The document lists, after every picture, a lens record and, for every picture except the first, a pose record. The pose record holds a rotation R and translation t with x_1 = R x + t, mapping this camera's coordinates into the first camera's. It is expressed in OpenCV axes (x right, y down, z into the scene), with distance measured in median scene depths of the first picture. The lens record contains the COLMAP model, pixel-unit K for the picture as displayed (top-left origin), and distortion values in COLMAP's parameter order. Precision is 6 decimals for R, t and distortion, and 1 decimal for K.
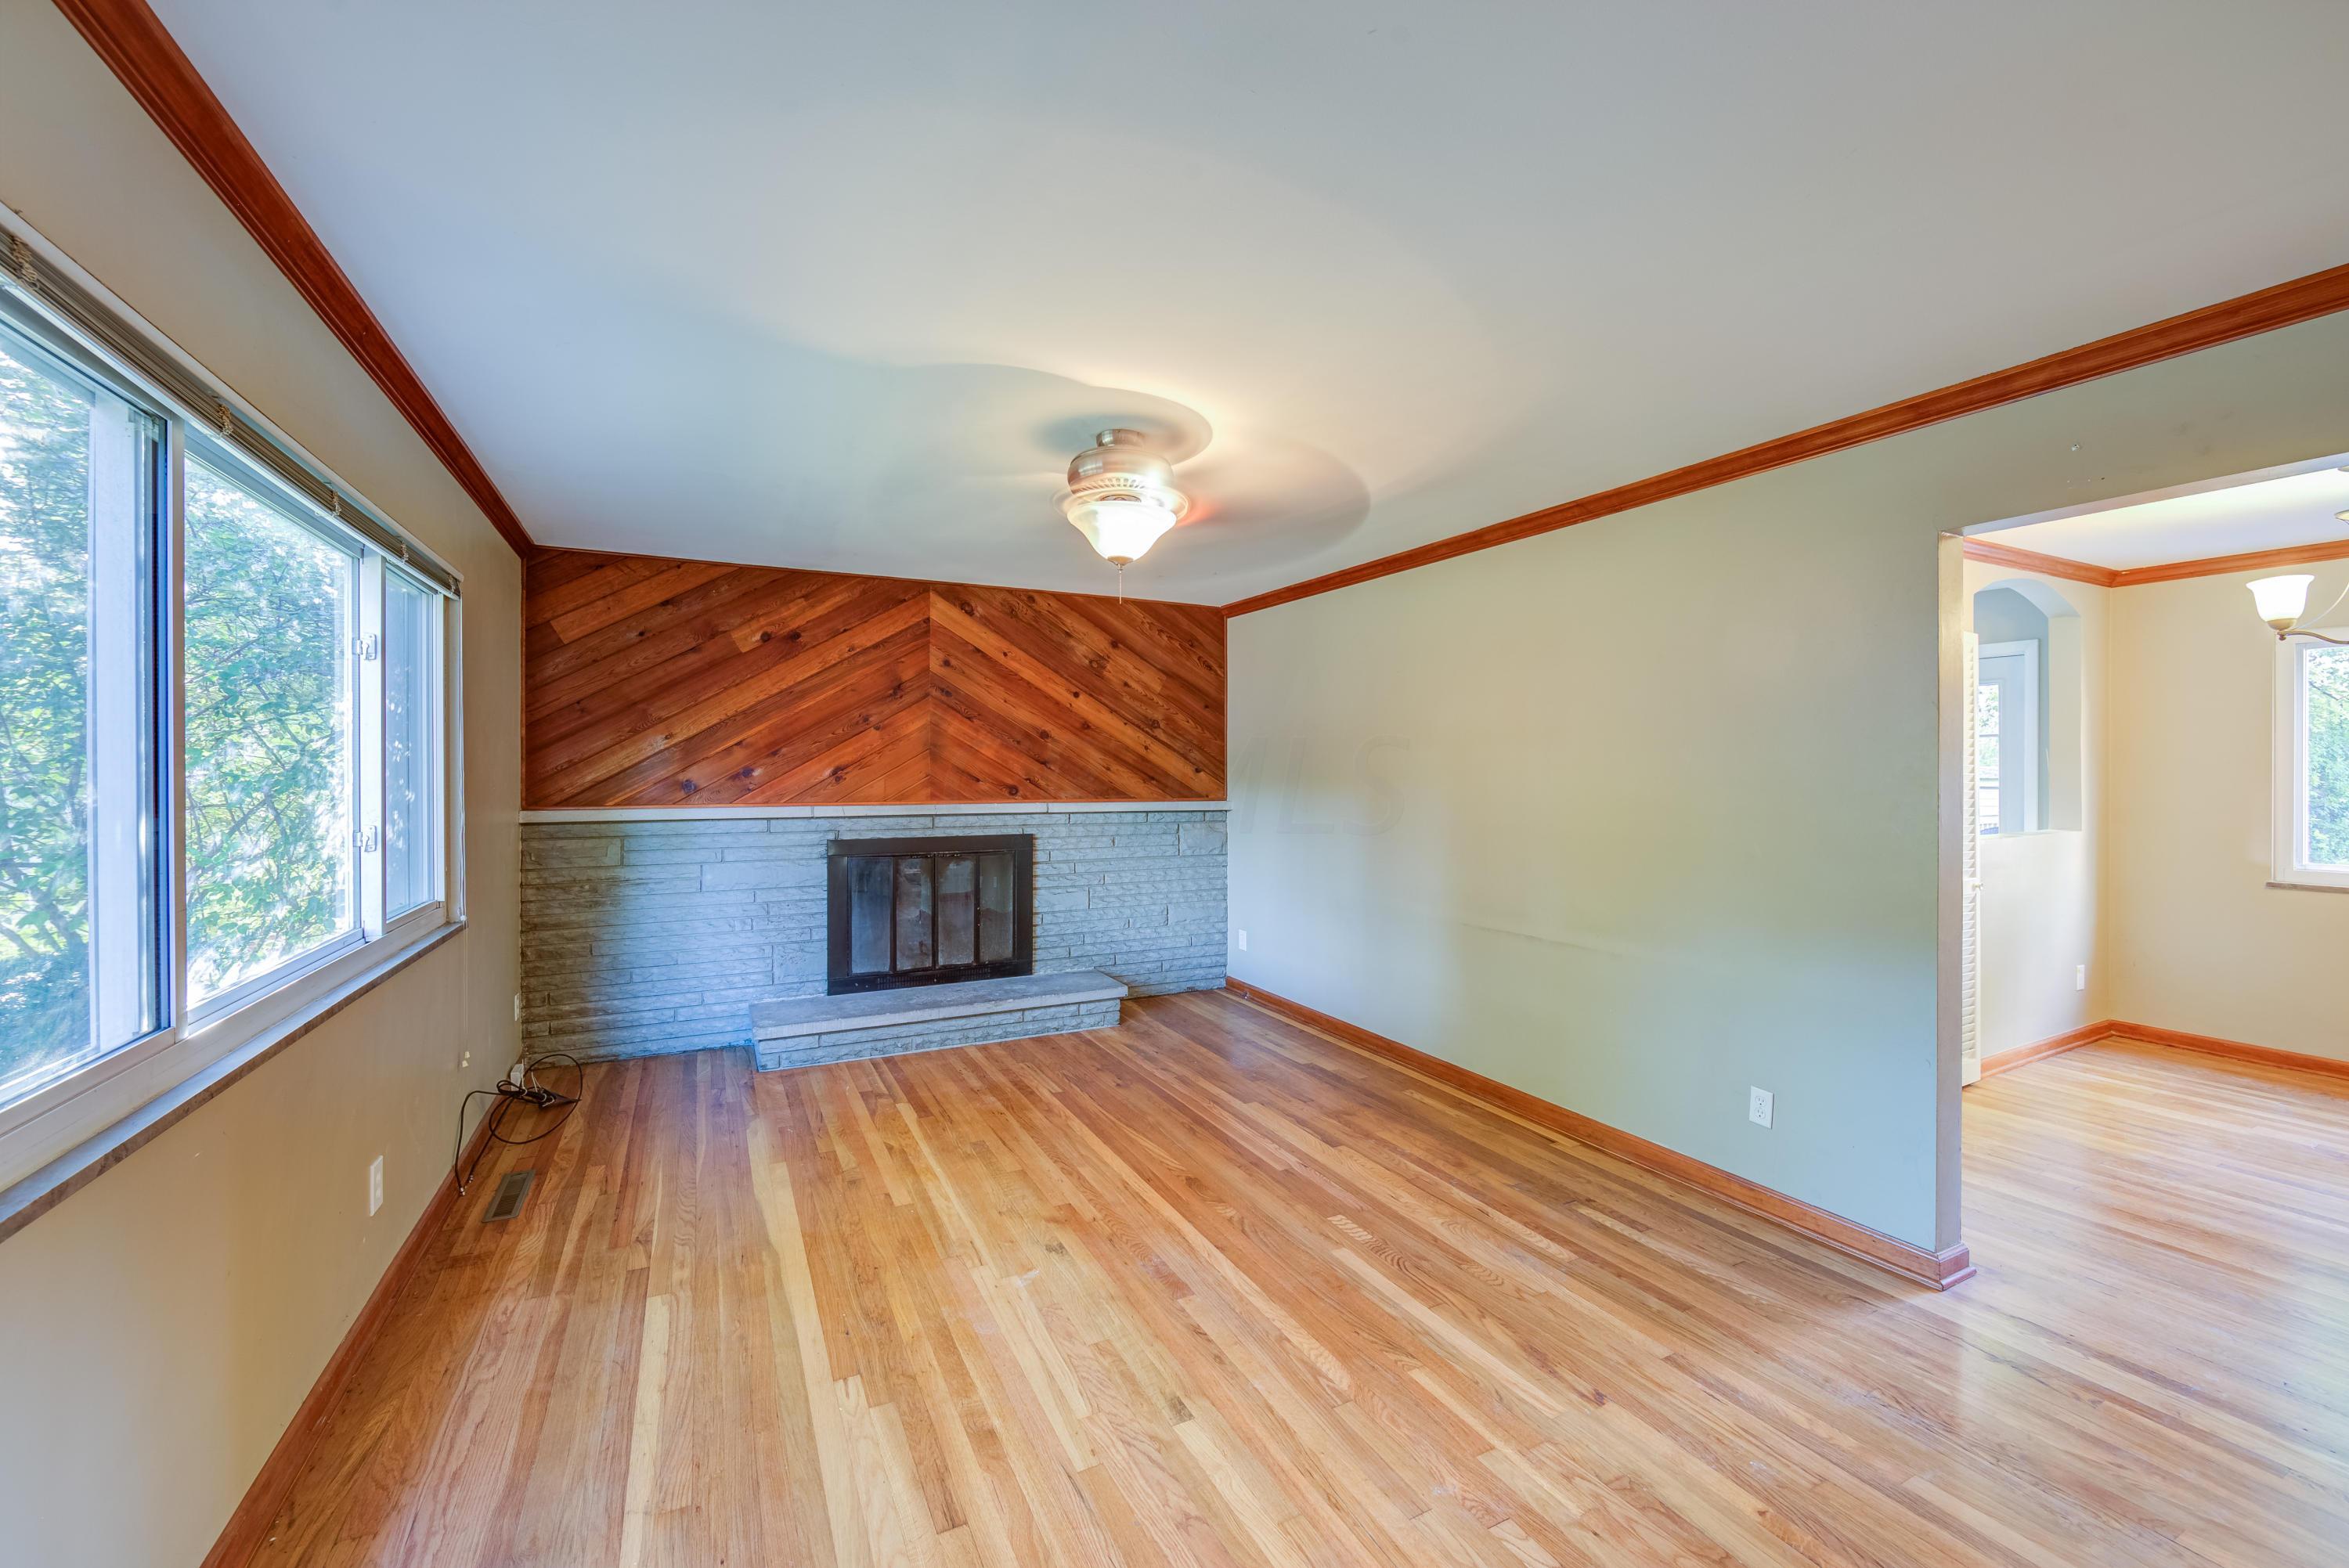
lens RADIAL K [[946.6, 0, 1182.6], [0, 946.6, 778.3], [0, 0, 1]] dist [-0.018860, 0.002748]
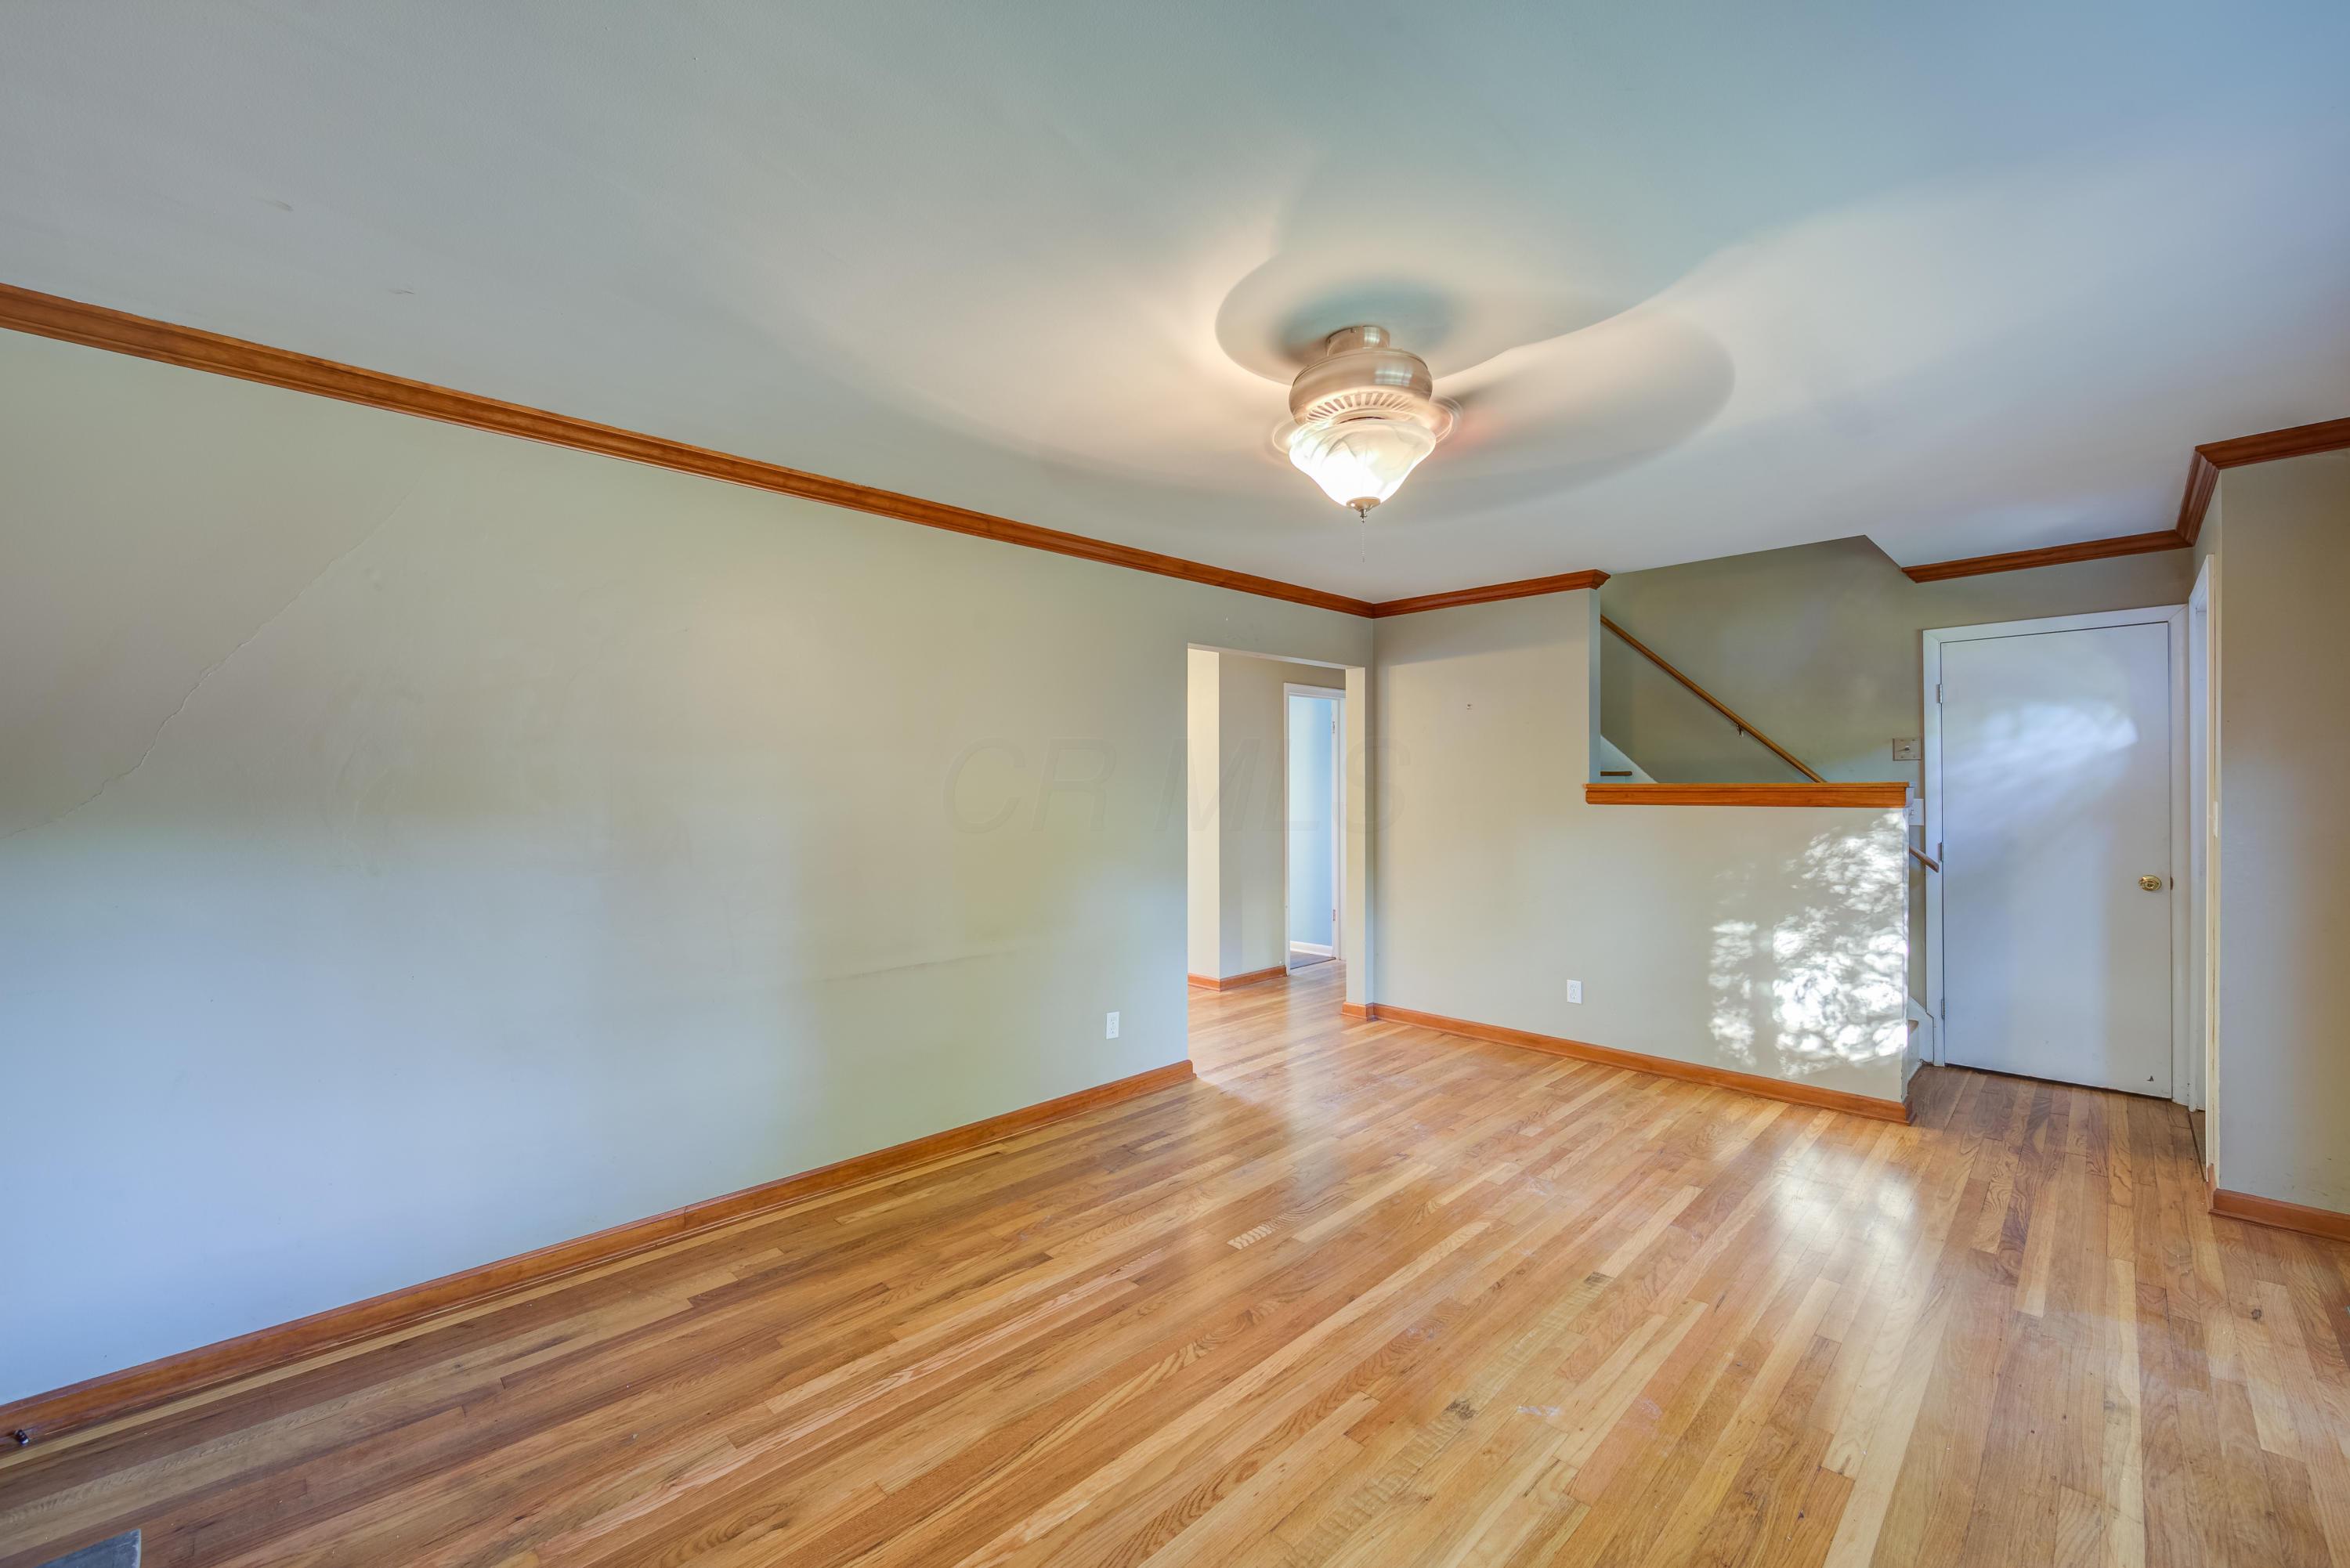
lens RADIAL K [[947.0, 0, 1183.1], [0, 947.0, 778.3], [0, 0, 1]] dist [-0.018860, 0.002748]
pose [[-0.310672, 0.004791, 0.950505, -0.670721], [0.014374, 0.999897, -0.000342, -0.001139], [-0.950409, 0.013557, -0.310709, 1.244704]]
